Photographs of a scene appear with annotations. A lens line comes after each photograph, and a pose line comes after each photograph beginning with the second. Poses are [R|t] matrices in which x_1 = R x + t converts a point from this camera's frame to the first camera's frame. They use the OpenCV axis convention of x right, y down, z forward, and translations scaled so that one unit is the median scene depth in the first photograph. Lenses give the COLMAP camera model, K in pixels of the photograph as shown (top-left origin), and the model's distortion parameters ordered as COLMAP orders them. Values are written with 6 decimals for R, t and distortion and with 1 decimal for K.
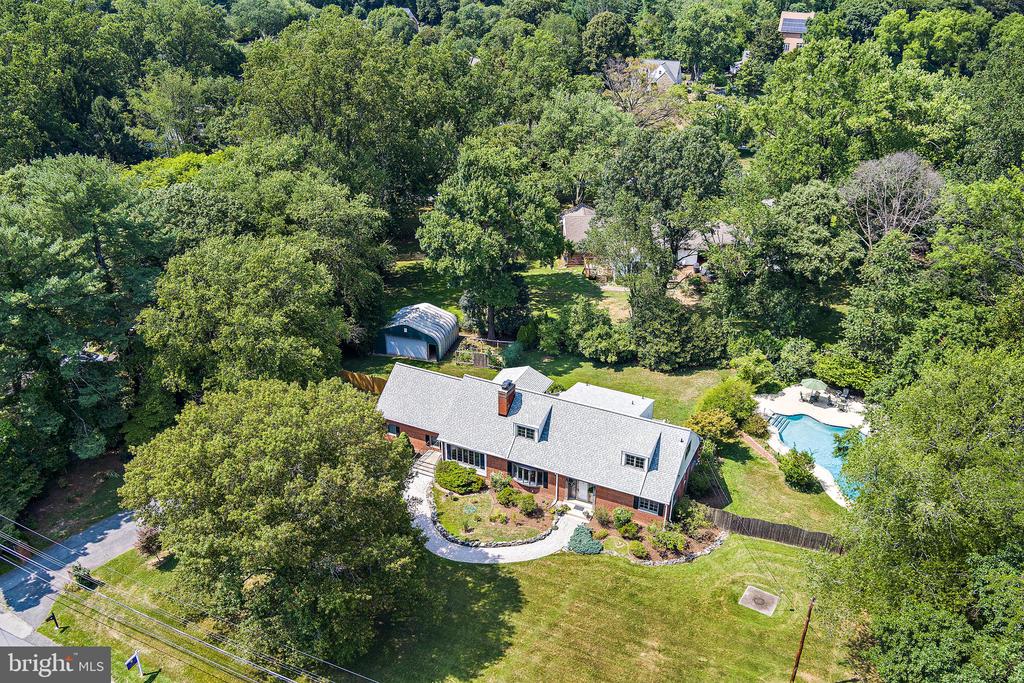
lens RADIAL K [[833.8, 0, 517.0], [0, 833.8, 343.3], [0, 0, 1]] dist [-0.074361, 0.014379]
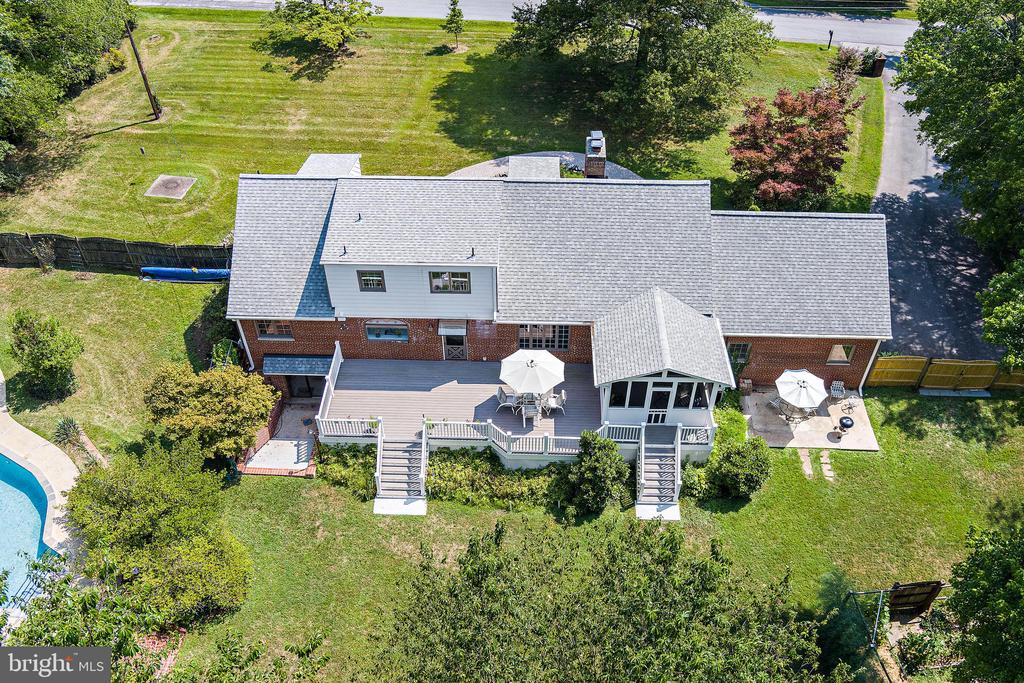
lens RADIAL K [[833.8, 0, 513.8], [0, 833.8, 335.6], [0, 0, 1]] dist [-0.074361, 0.014379]
pose [[-0.913354, 0.274490, -0.300733, 0.229039], [-0.188711, 0.369103, 0.910028, -0.375848], [0.360795, 0.887929, -0.285323, 1.266415]]
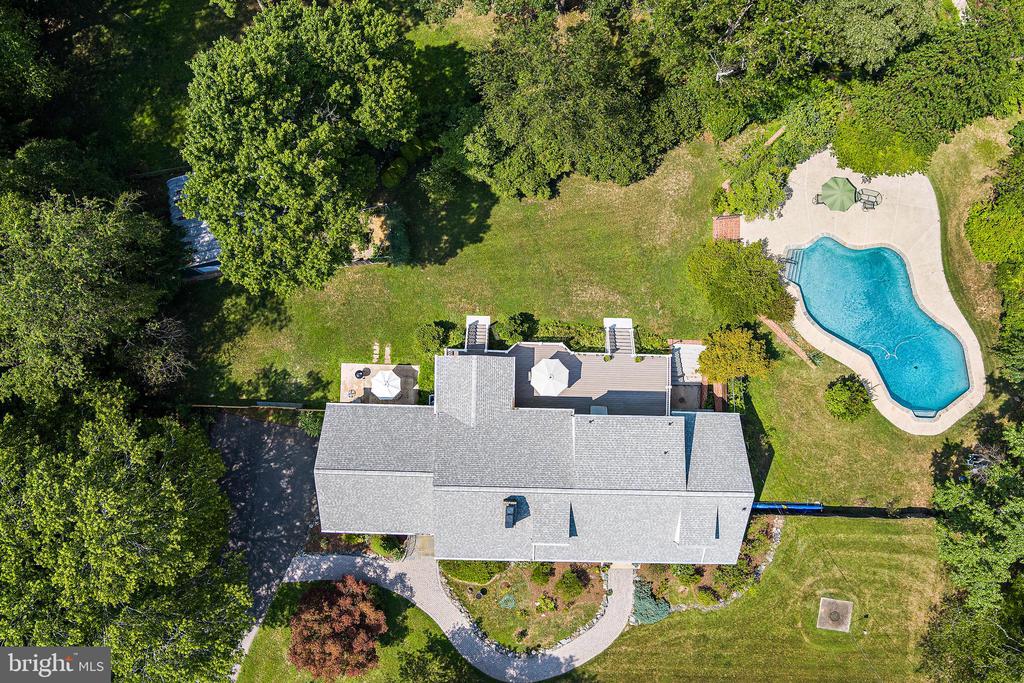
lens RADIAL K [[833.8, 0, 512.4], [0, 833.8, 334.5], [0, 0, 1]] dist [-0.074361, 0.014379]
pose [[0.913107, -0.405531, 0.042191, 0.024451], [0.168452, 0.469467, 0.866732, -0.674589], [-0.371294, -0.784312, 0.496986, 0.780156]]
